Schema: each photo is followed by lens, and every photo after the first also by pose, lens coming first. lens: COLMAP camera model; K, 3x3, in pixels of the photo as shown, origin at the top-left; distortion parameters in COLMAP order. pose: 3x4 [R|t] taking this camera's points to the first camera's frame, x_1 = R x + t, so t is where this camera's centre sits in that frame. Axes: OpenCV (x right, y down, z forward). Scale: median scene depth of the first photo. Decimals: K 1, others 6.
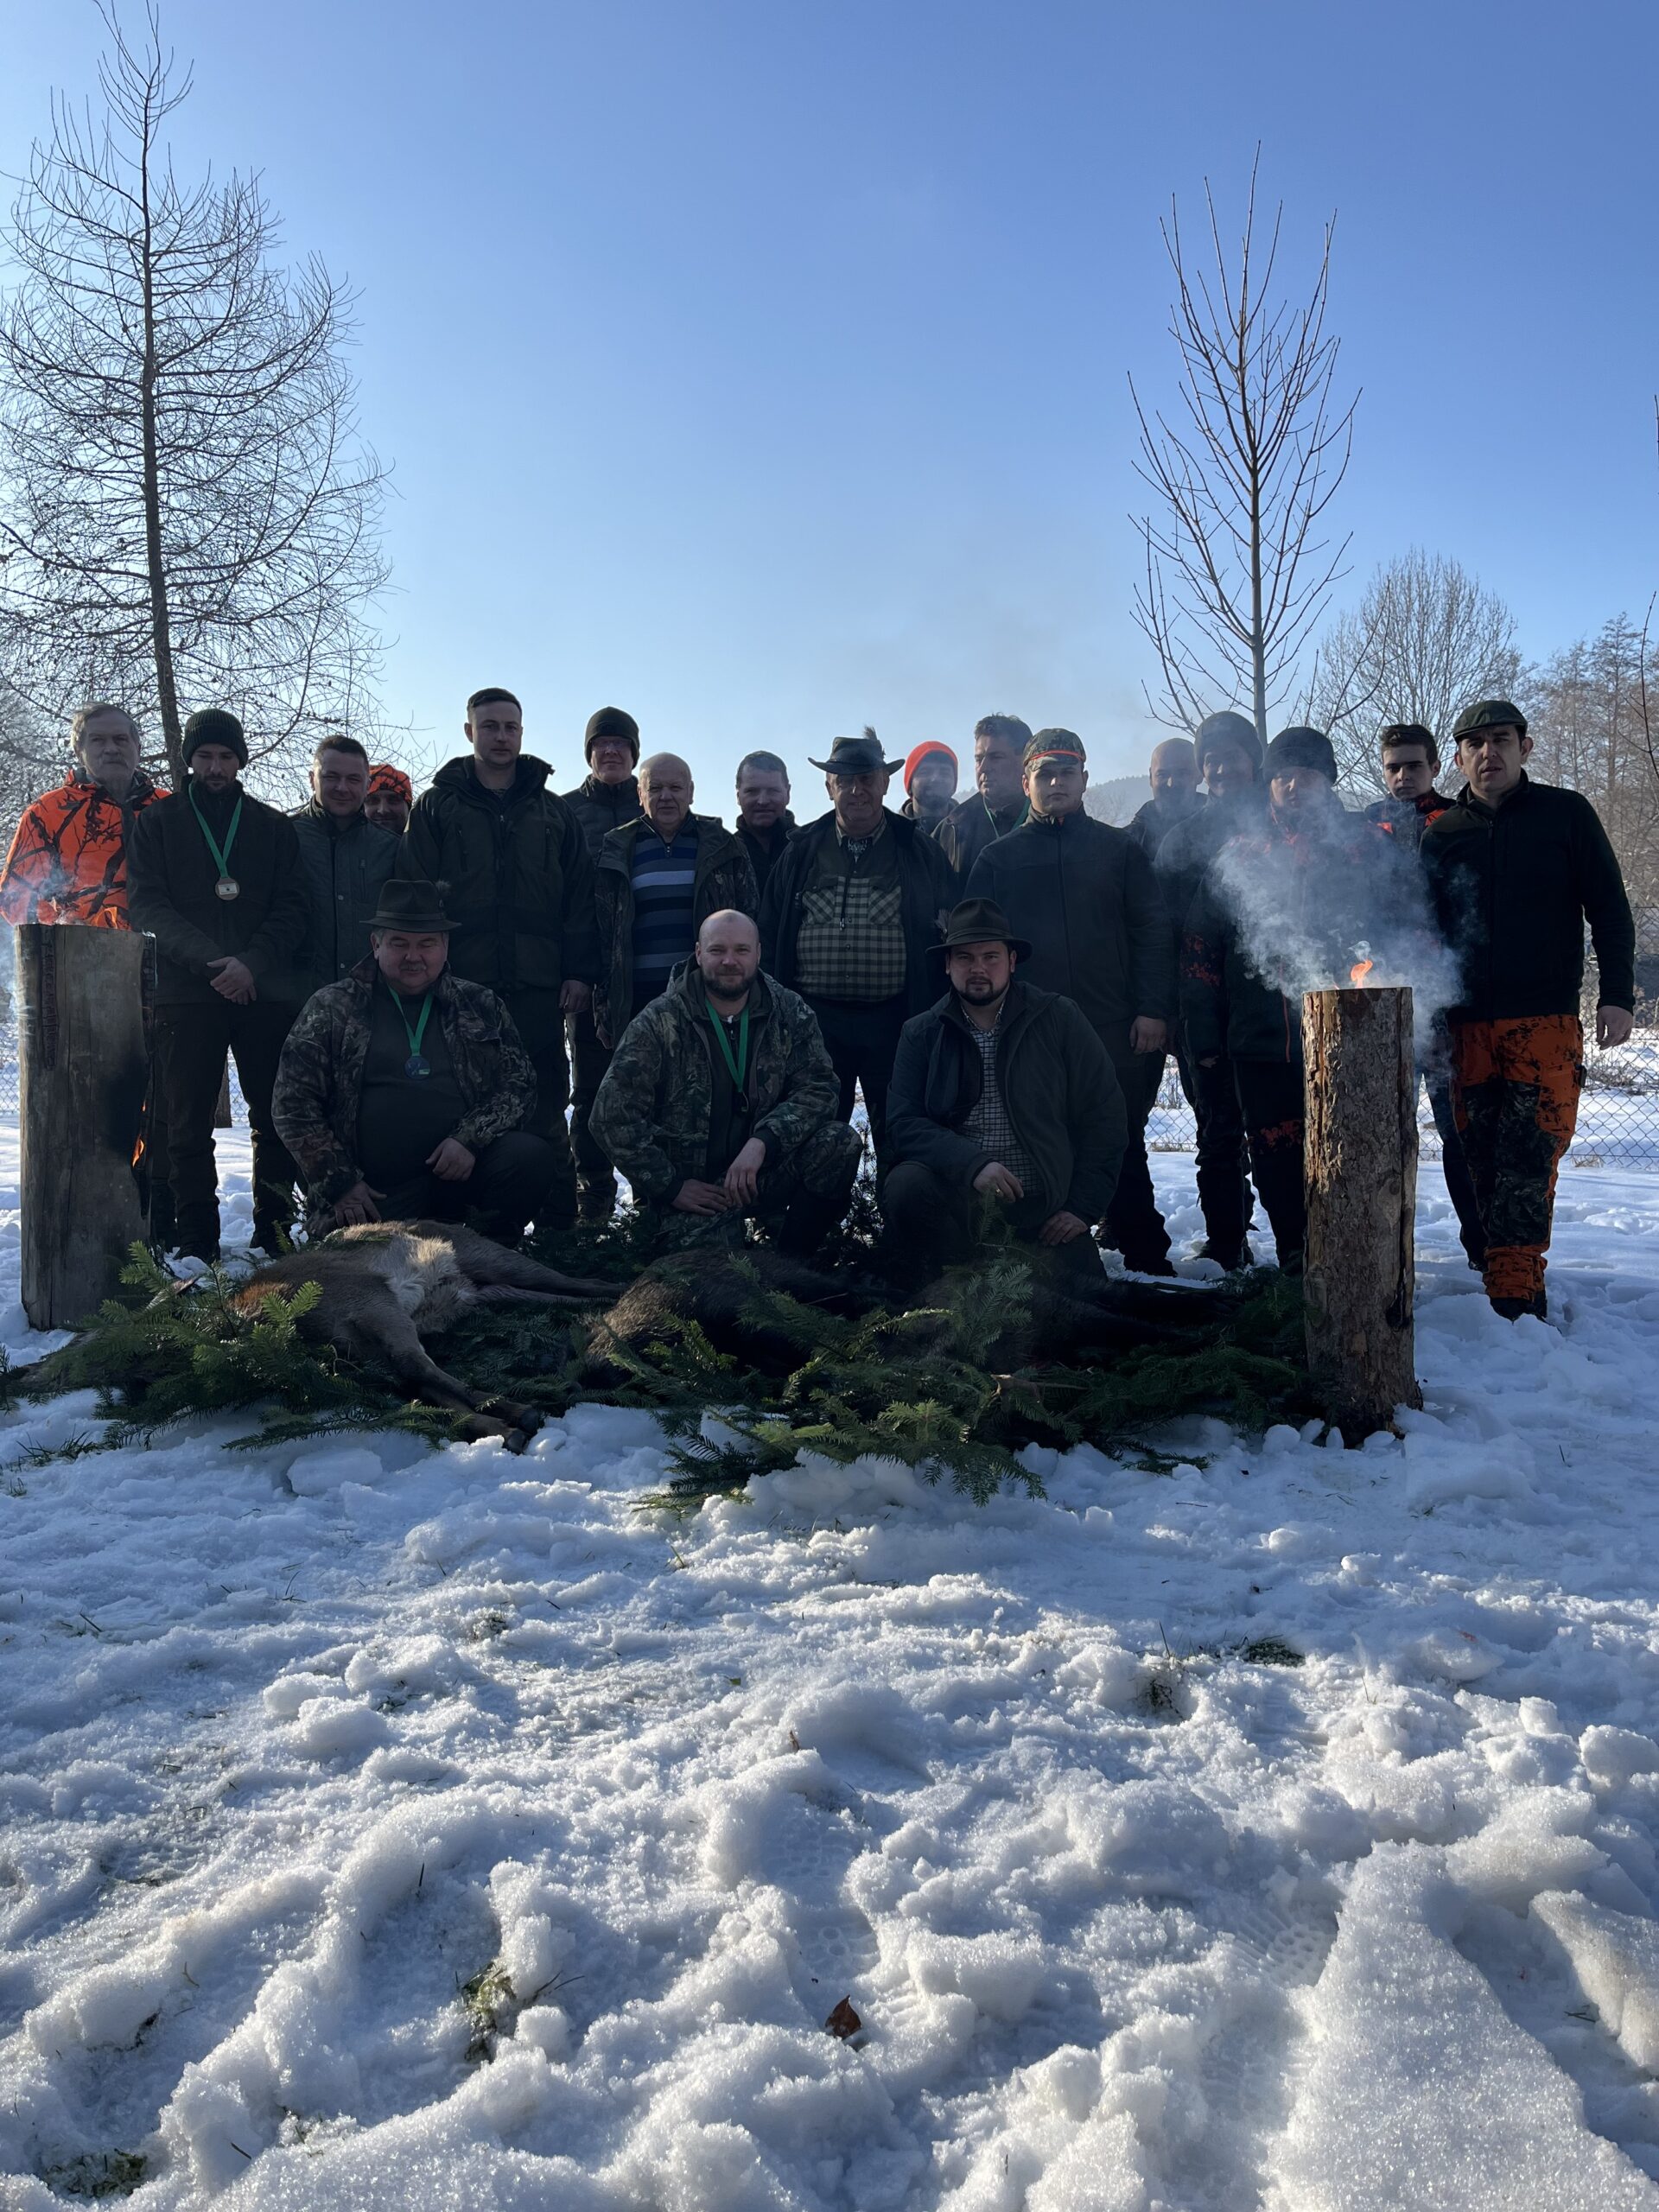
lens RADIAL K [[1685.8, 0, 829.5], [0, 1685.8, 1106.0], [0, 0, 1]] dist [0.067121, -0.082554]
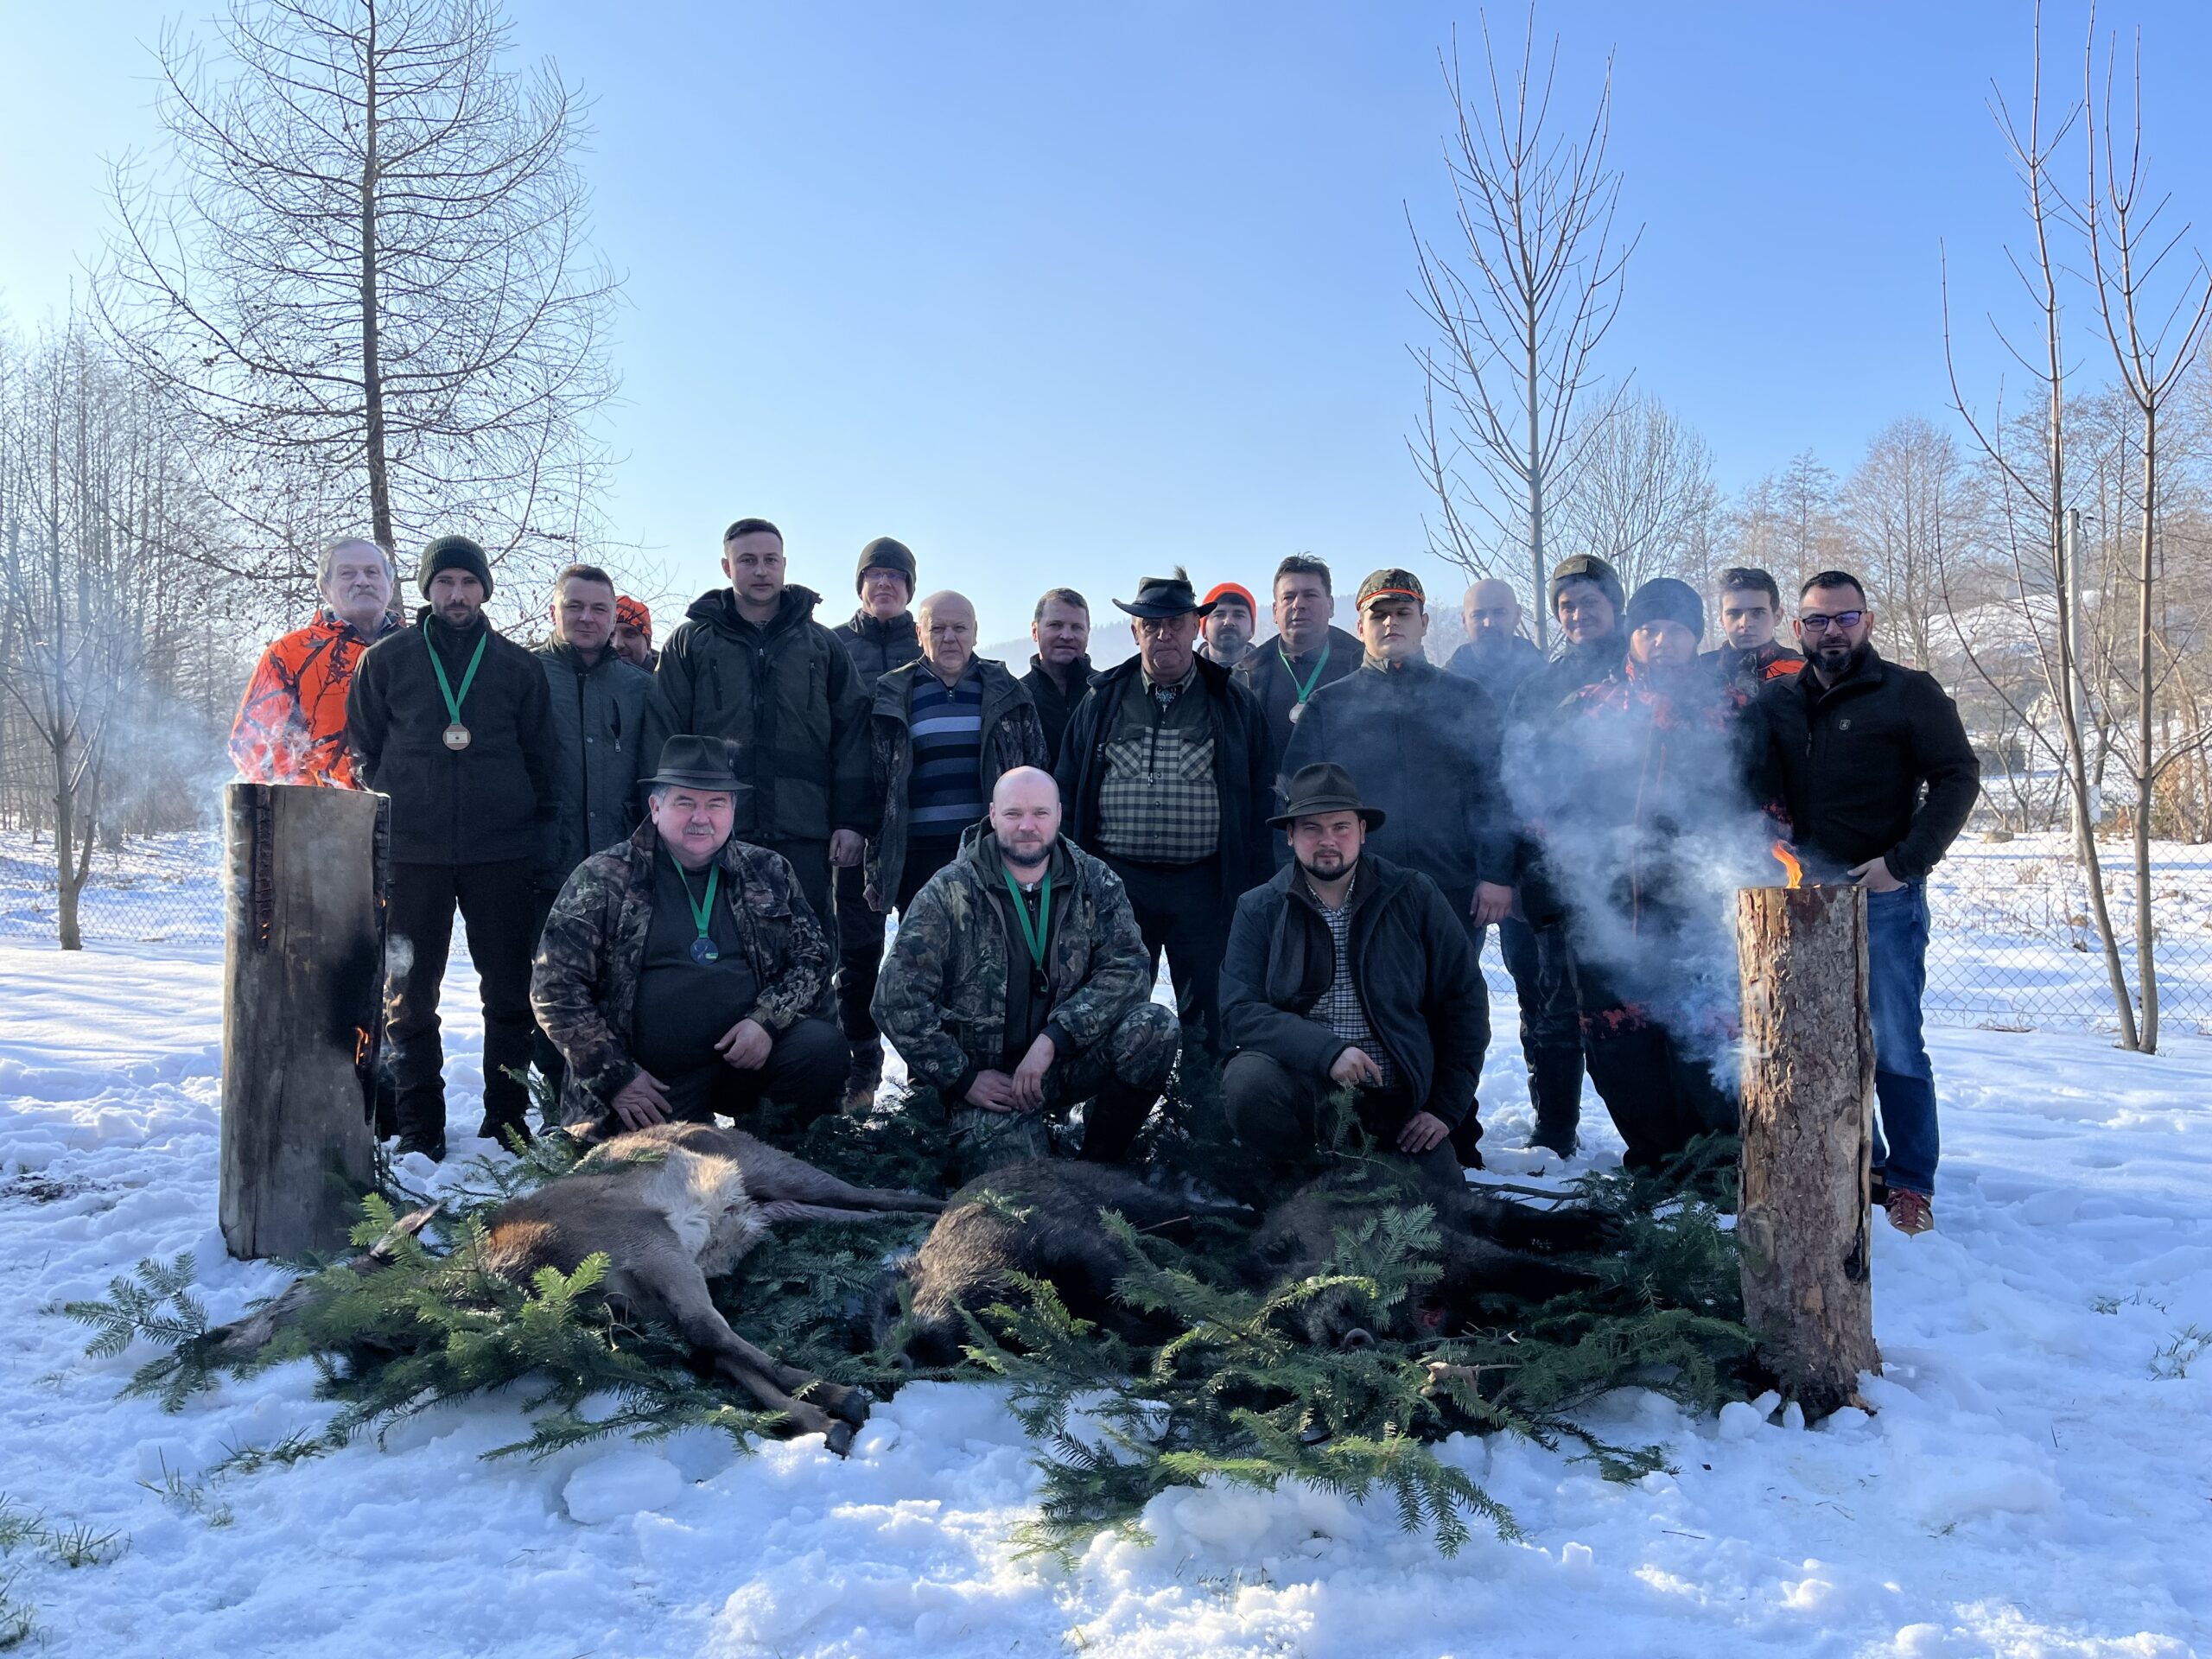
lens RADIAL K [[1685.8, 0, 1115.1], [0, 1685.8, 834.6], [0, 0, 1]] dist [0.067121, -0.082554]
pose [[0.998704, 0.009156, 0.050074, -0.054106], [-0.006683, 0.998760, -0.049342, -0.031171], [-0.050464, 0.048943, 0.997526, 0.088281]]
